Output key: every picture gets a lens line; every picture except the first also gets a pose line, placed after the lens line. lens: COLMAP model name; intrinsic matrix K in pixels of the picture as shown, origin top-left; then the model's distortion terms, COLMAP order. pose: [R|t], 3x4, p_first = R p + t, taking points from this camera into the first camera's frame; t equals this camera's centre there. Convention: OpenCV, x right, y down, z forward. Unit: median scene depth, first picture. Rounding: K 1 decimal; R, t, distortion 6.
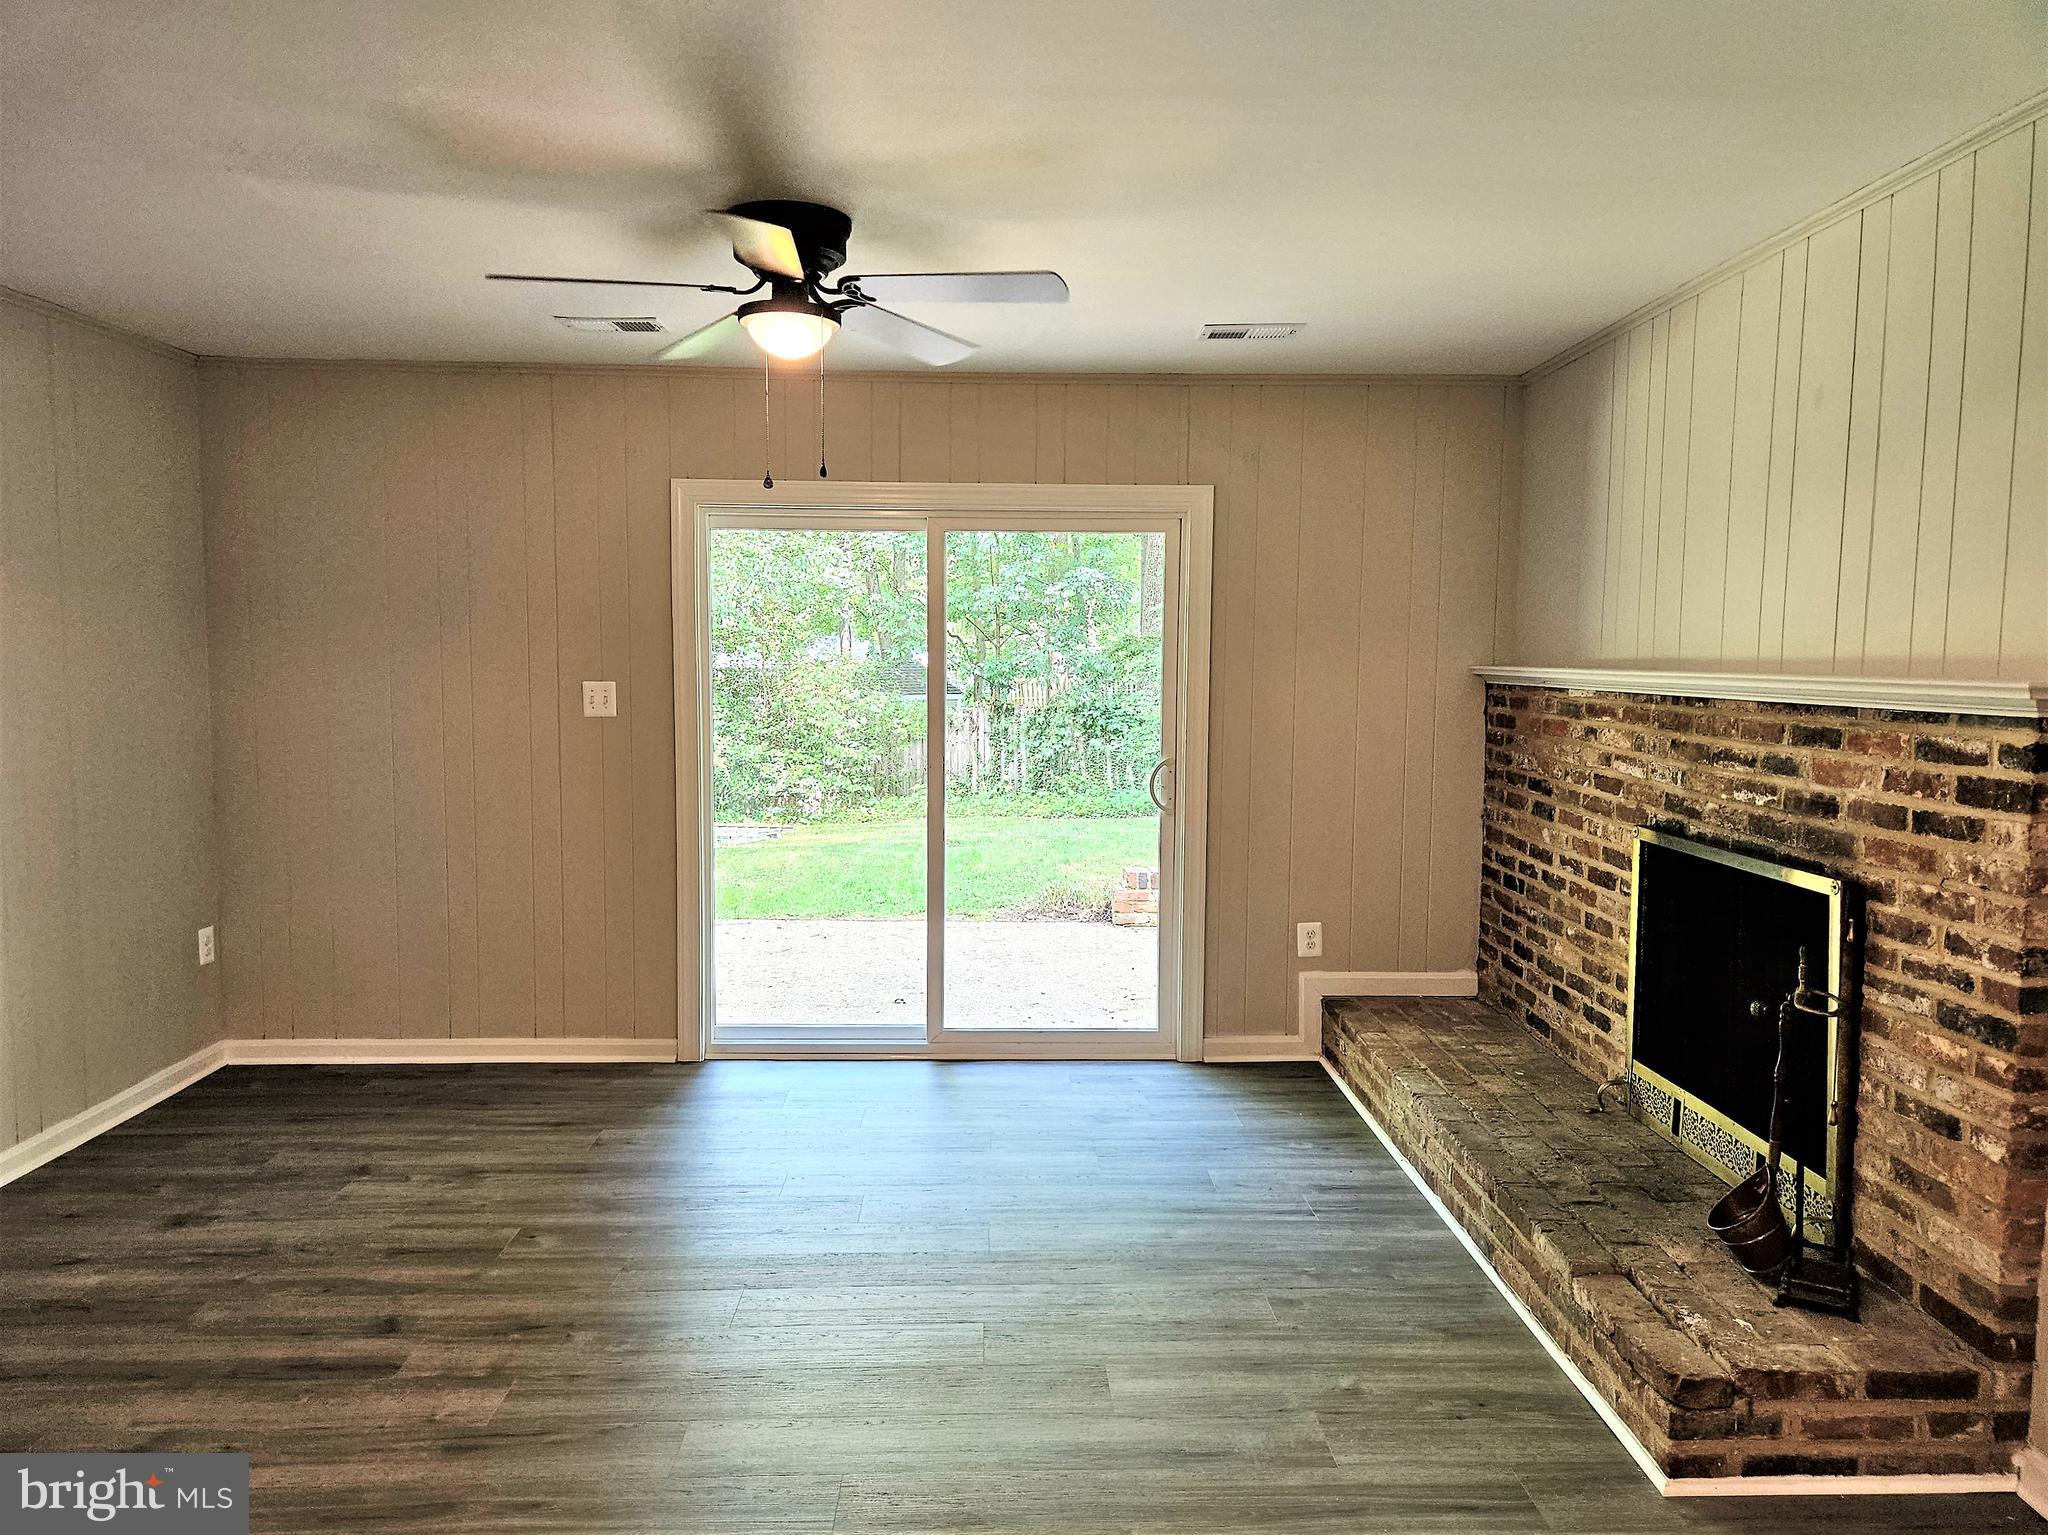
lens RADIAL K [[1371.3, 0, 985.2], [0, 1371.3, 751.6], [0, 0, 1]] dist [0.054113, -0.038633]
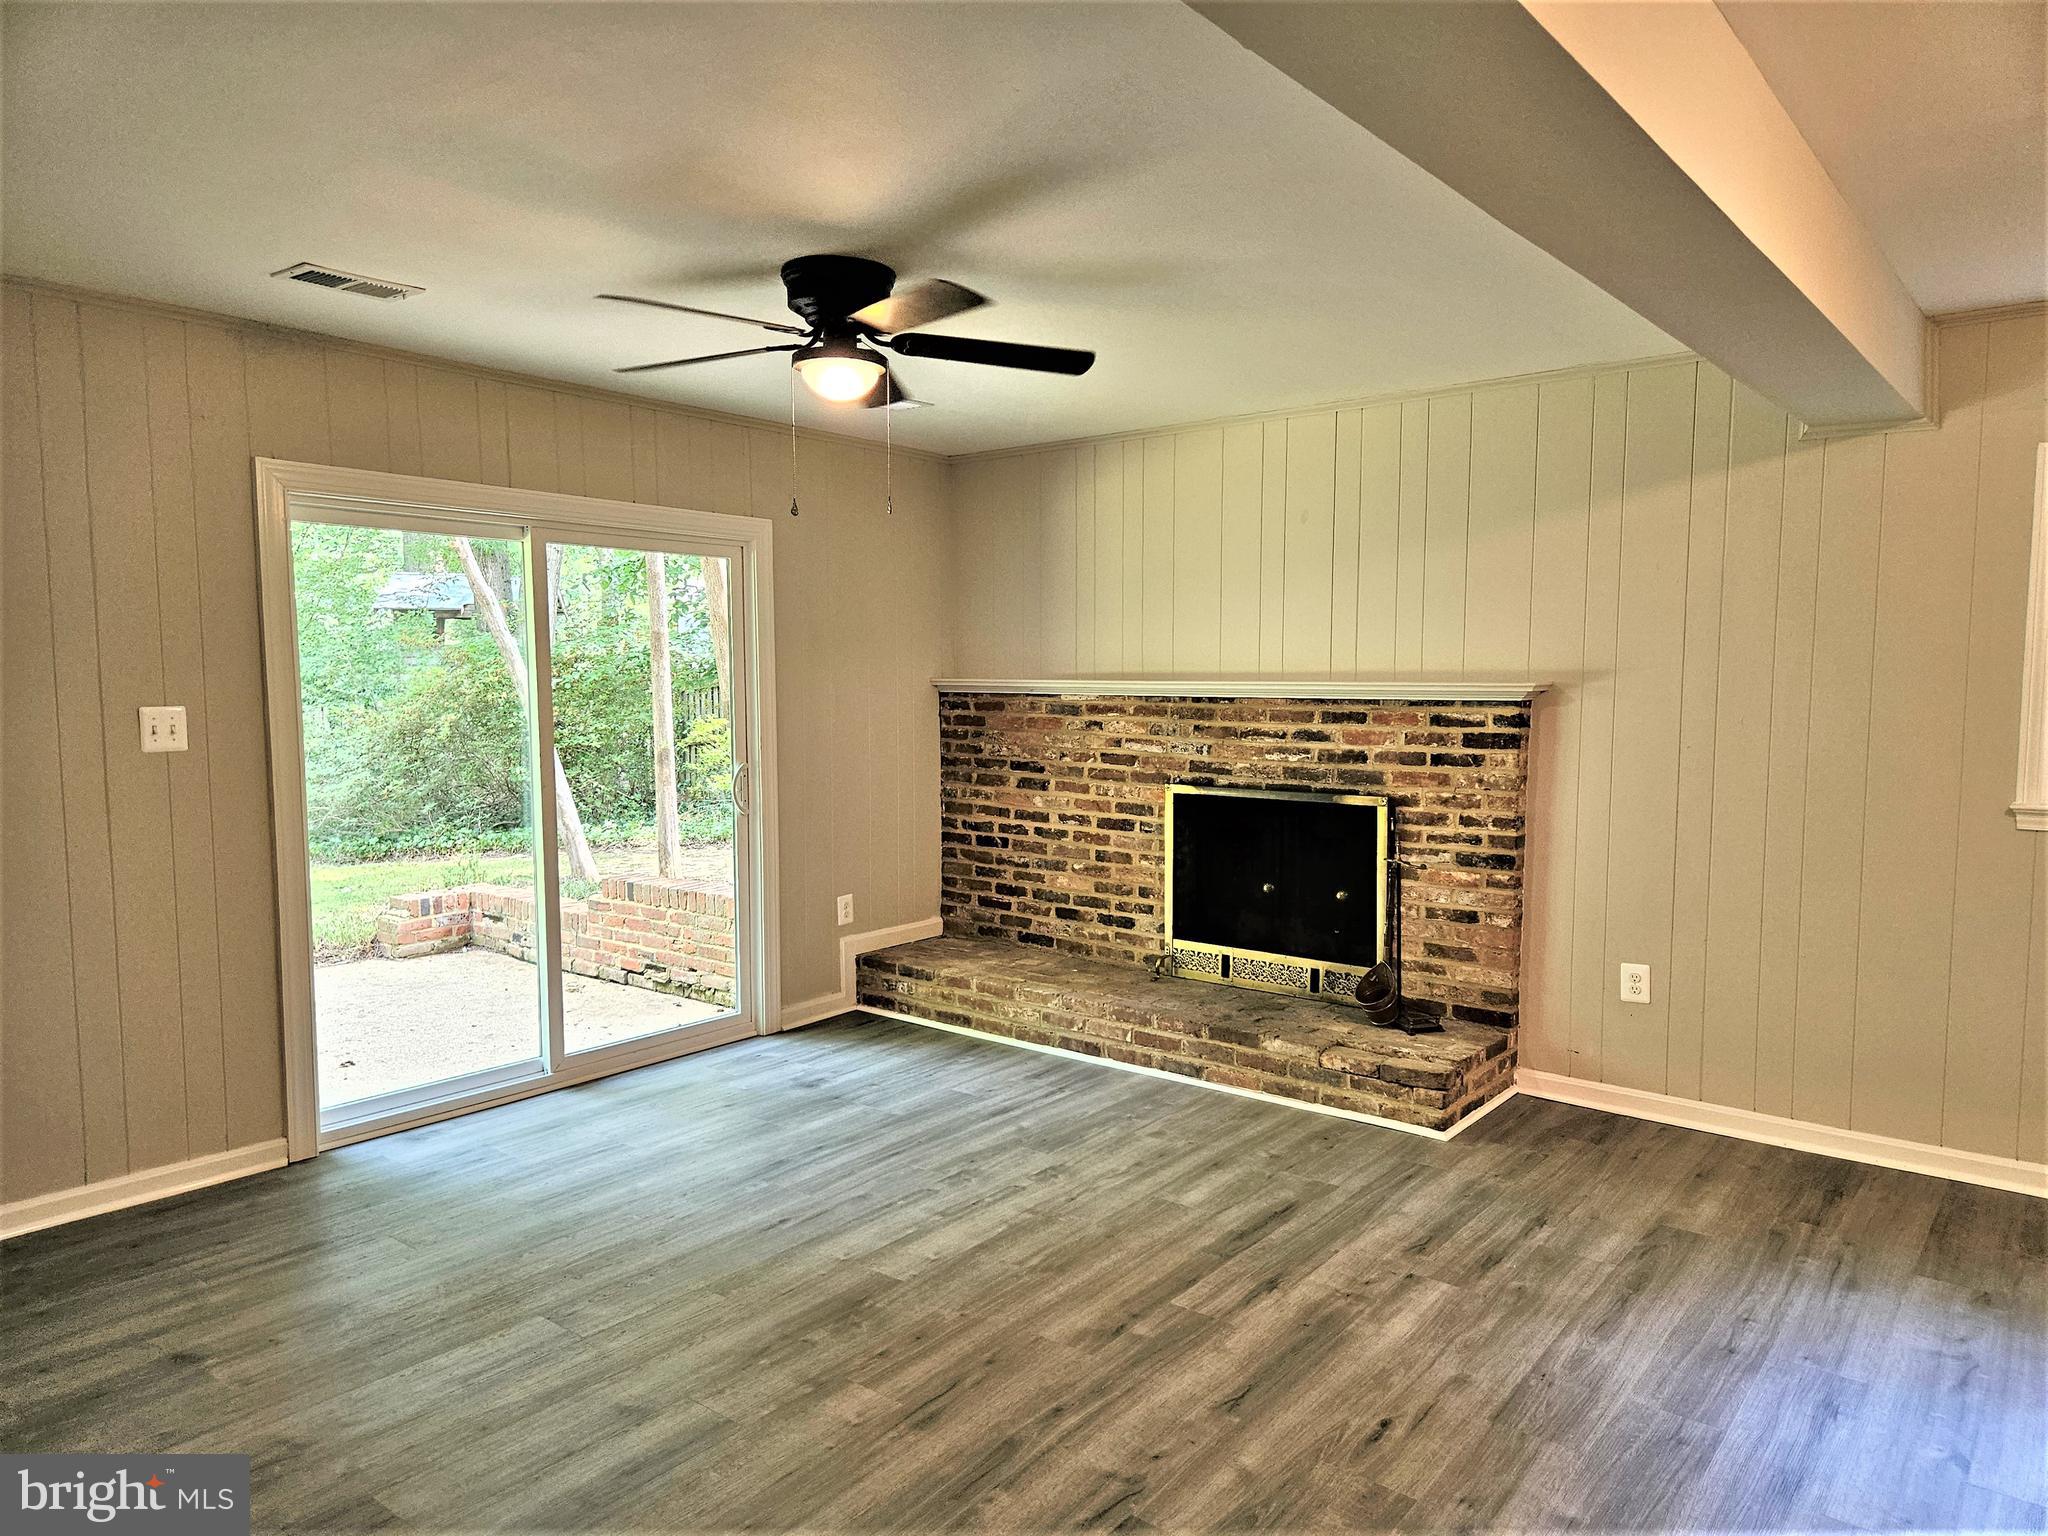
lens RADIAL K [[1371.3, 0, 980.9], [0, 1371.3, 764.0], [0, 0, 1]] dist [0.054113, -0.038633]
pose [[0.645929, -0.054014, 0.761485, -0.886184], [0.054881, 0.998198, 0.024252, -0.017046], [-0.761423, 0.026126, 0.647729, 0.214370]]
